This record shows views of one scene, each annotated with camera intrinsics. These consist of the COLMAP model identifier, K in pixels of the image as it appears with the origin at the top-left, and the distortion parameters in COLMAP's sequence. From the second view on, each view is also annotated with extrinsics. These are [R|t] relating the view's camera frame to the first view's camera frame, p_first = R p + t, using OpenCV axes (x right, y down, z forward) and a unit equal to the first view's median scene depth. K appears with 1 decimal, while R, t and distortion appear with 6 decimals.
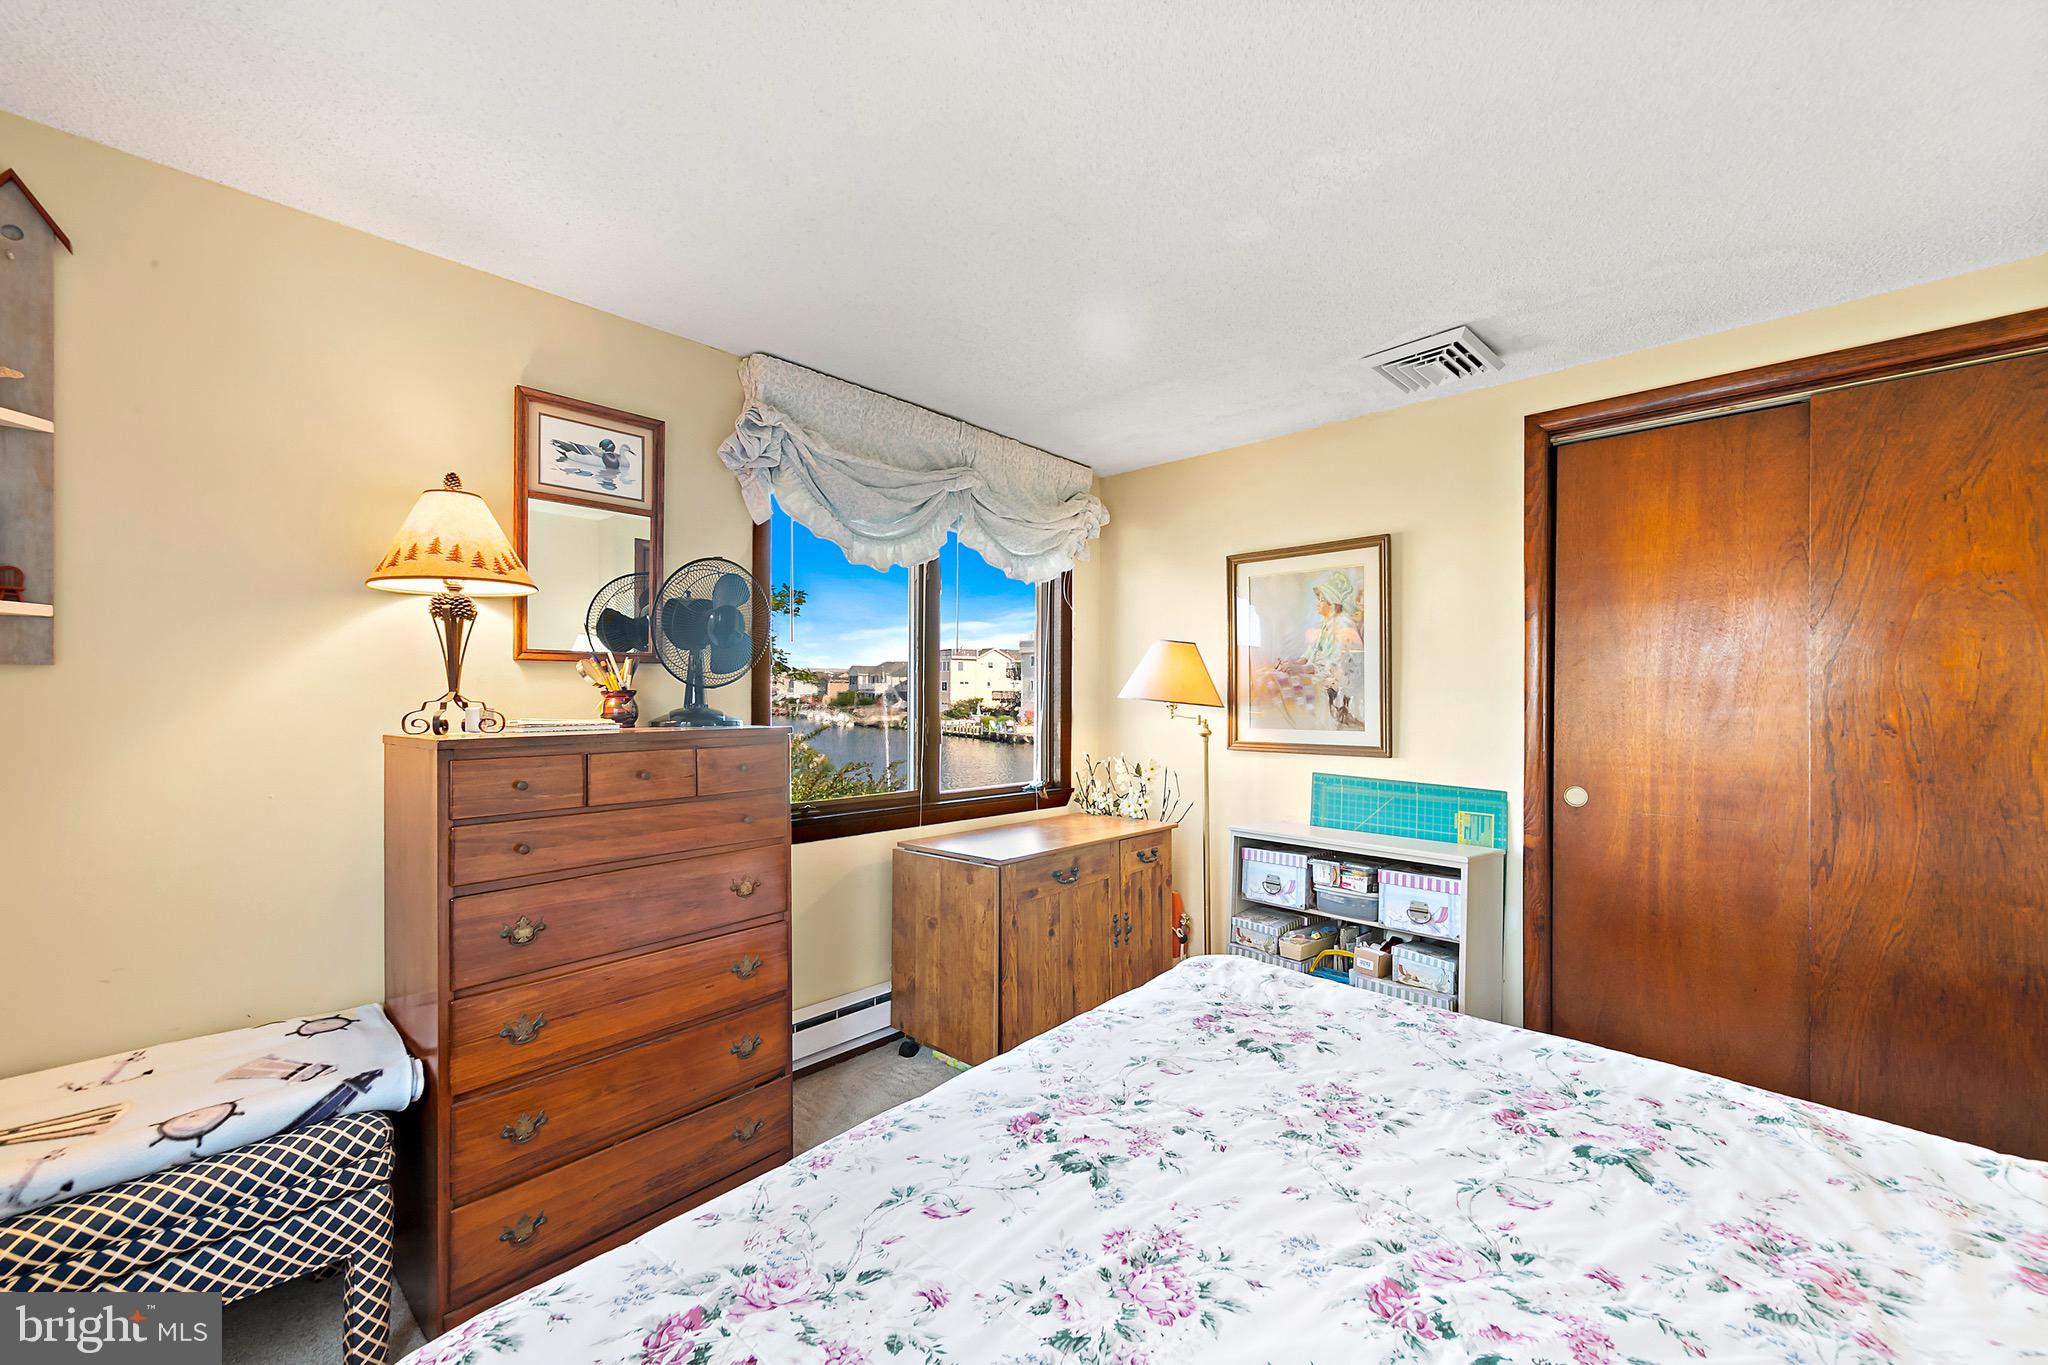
lens RADIAL K [[797.2, 0, 1026.3], [0, 797.2, 690.4], [0, 0, 1]] dist [0.007218, -0.000519]
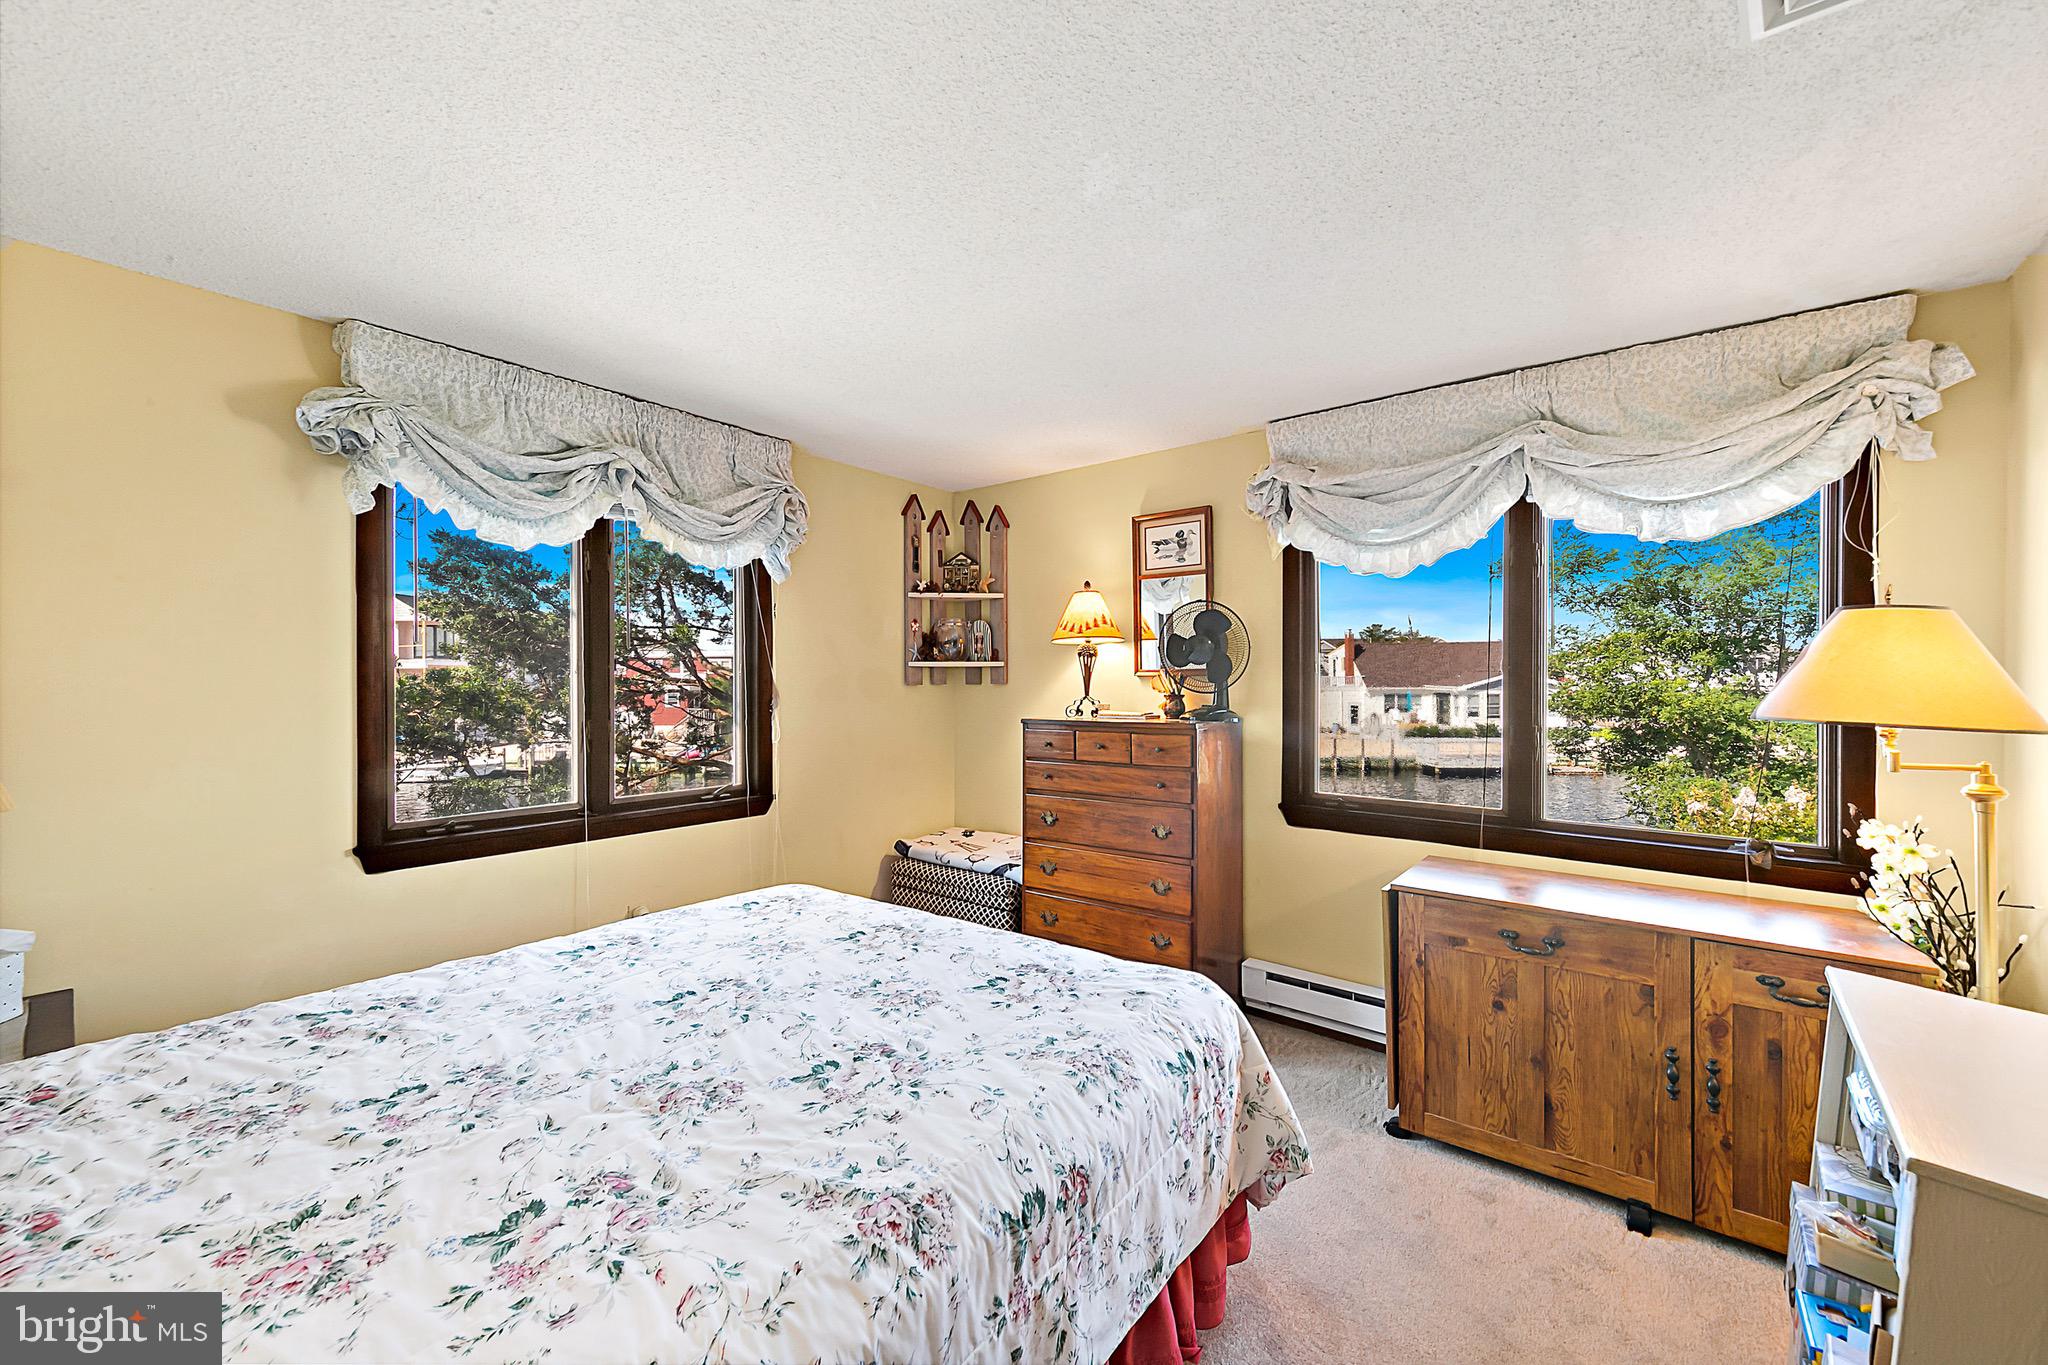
lens RADIAL K [[797.2, 0, 1026.3], [0, 797.2, 681.7], [0, 0, 1]] dist [0.007218, -0.000519]
pose [[0.074862, -0.000572, -0.997194, 1.189690], [0.007294, 0.999973, -0.000026, -0.031403], [0.997167, -0.007272, 0.074865, 0.716933]]
